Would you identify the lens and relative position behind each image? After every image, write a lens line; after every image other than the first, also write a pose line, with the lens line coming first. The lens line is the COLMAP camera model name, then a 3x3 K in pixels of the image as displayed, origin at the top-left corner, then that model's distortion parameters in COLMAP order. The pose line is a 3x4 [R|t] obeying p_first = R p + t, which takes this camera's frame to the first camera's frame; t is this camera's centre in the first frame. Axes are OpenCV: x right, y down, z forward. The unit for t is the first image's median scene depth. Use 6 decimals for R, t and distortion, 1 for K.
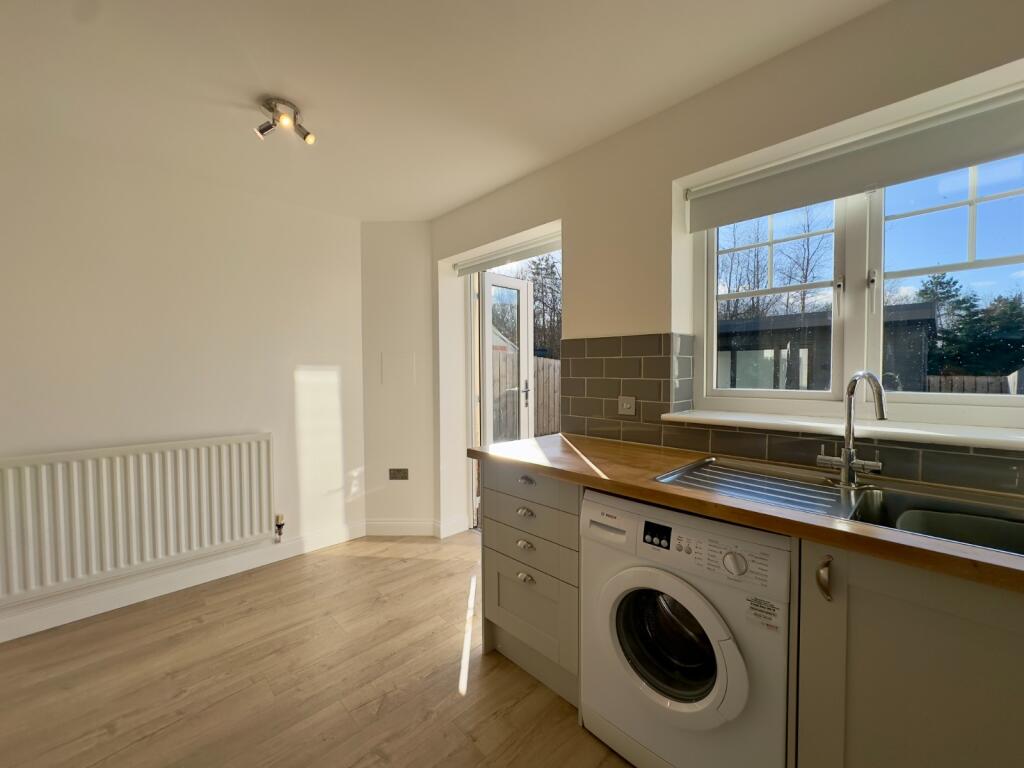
lens RADIAL K [[408.0, 0, 513.9], [0, 408.0, 384.2], [0, 0, 1]] dist [-0.001245, 0.000214]
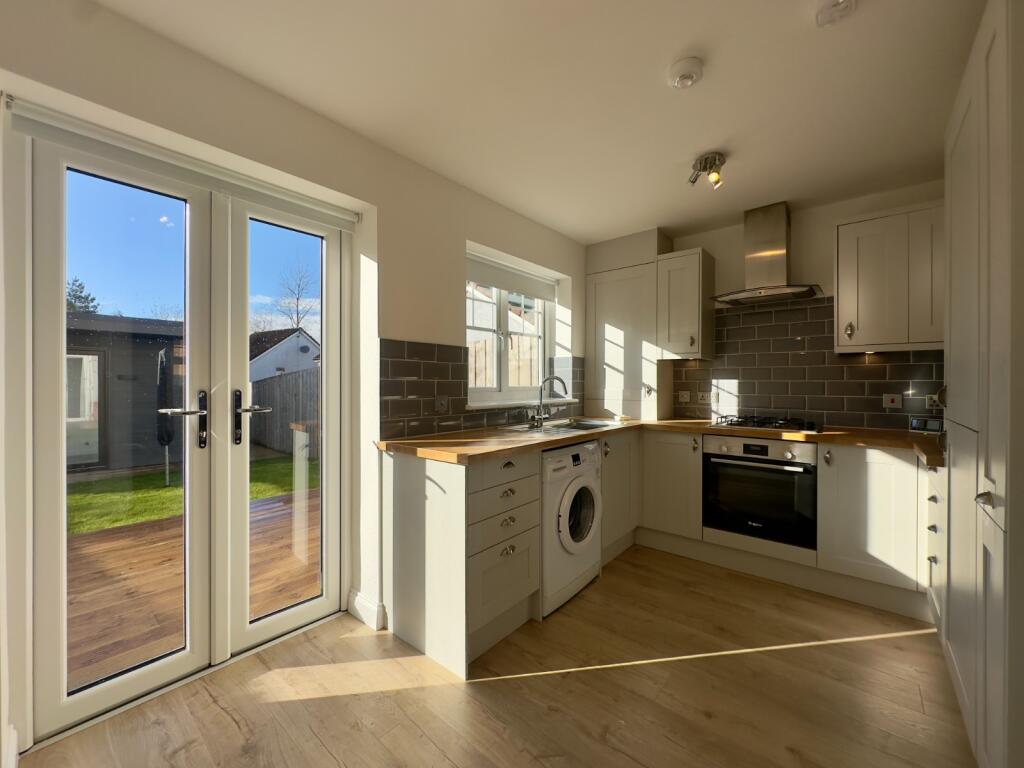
lens RADIAL K [[408.0, 0, 513.2], [0, 408.0, 382.5], [0, 0, 1]] dist [-0.001245, 0.000214]
pose [[-0.092454, 0.005143, 0.995704, -1.205904], [0.034479, 0.999404, -0.001961, 0.003817], [-0.995120, 0.034150, -0.092577, 1.161753]]
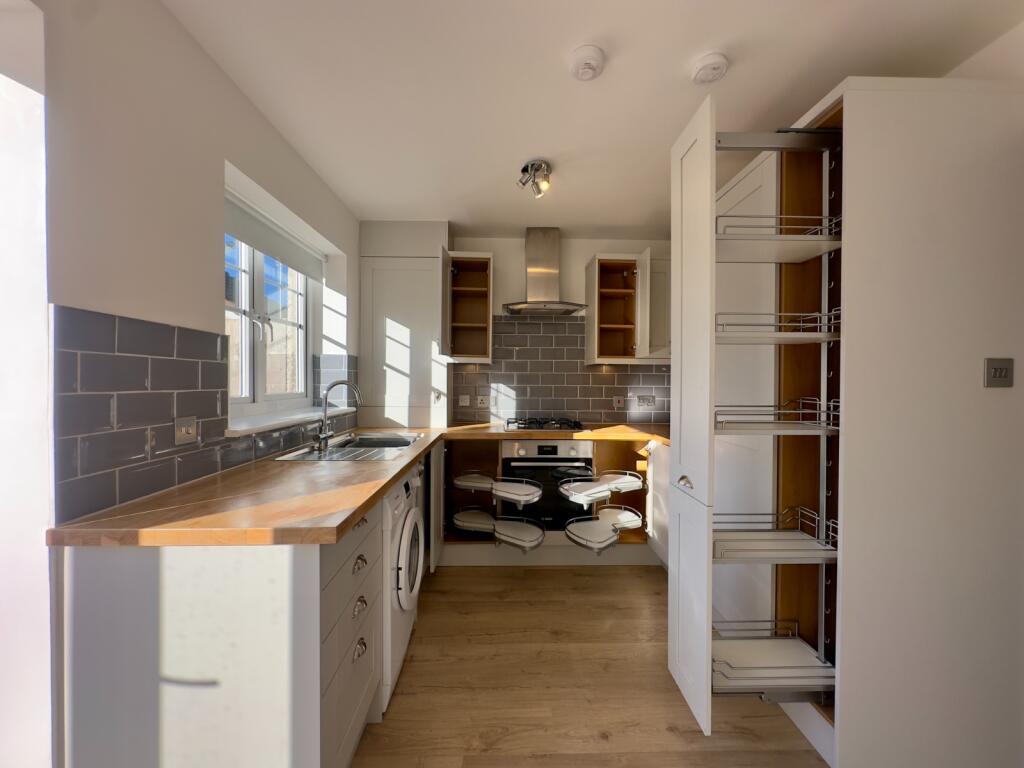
lens RADIAL K [[408.0, 0, 514.6], [0, 408.0, 383.9], [0, 0, 1]] dist [-0.001245, 0.000214]
pose [[-0.729464, -0.006163, 0.683991, -0.756546], [0.020330, 0.999322, 0.030686, -0.044775], [-0.683717, 0.036290, -0.728844, 1.448528]]
